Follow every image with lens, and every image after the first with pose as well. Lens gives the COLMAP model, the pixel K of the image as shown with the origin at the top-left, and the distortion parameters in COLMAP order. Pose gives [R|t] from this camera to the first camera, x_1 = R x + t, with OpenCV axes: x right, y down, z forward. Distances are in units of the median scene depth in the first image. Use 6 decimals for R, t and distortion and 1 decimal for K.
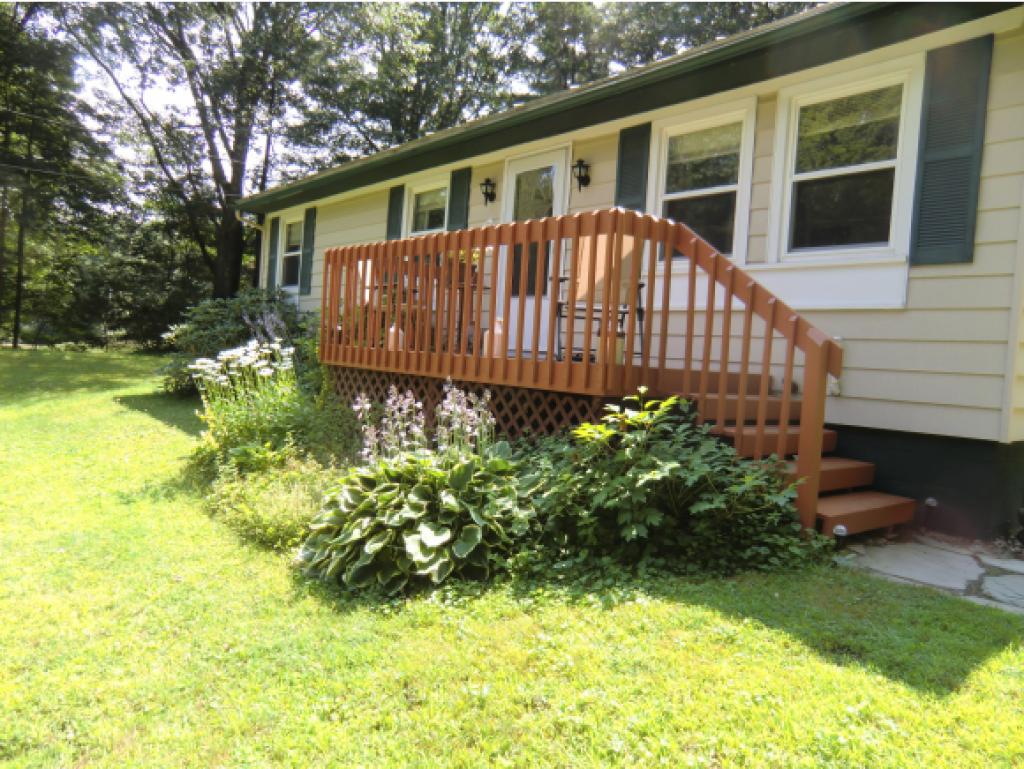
lens RADIAL K [[736.7, 0, 518.0], [0, 736.7, 388.0], [0, 0, 1]] dist [-0.068702, 0.066139]
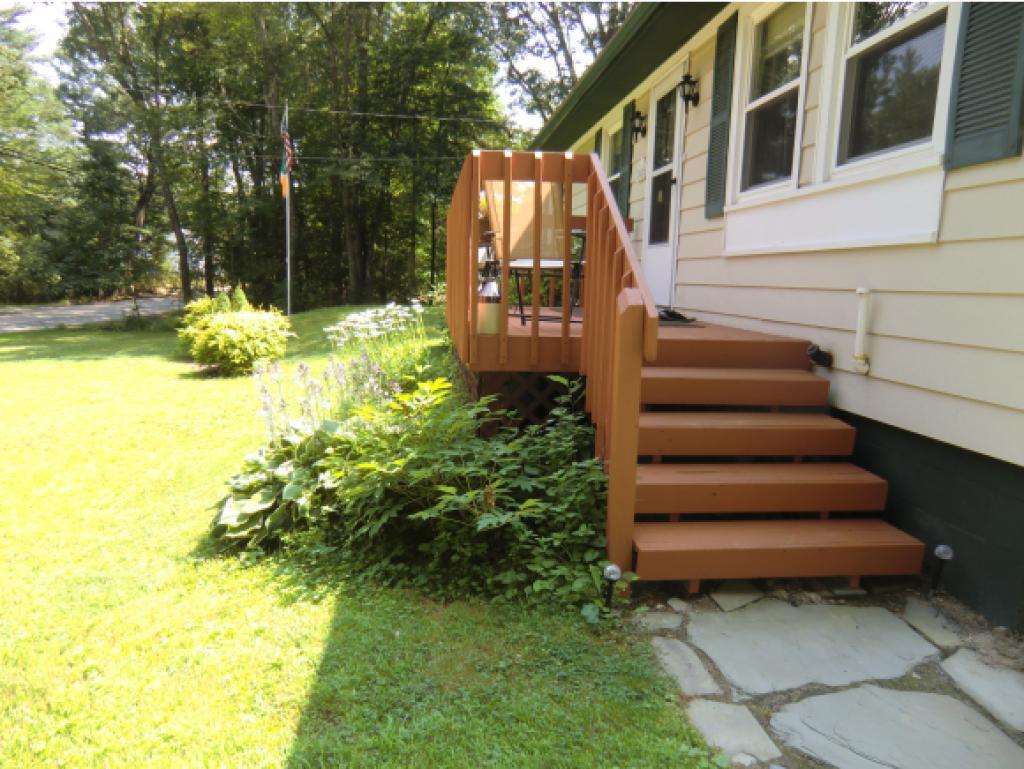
lens RADIAL K [[736.7, 0, 508.9], [0, 736.7, 386.0], [0, 0, 1]] dist [-0.068702, 0.066139]
pose [[0.825908, 0.040614, -0.562341, 0.589682], [0.002378, 0.997142, 0.075509, -0.033653], [0.563800, -0.063701, 0.823451, 0.272925]]
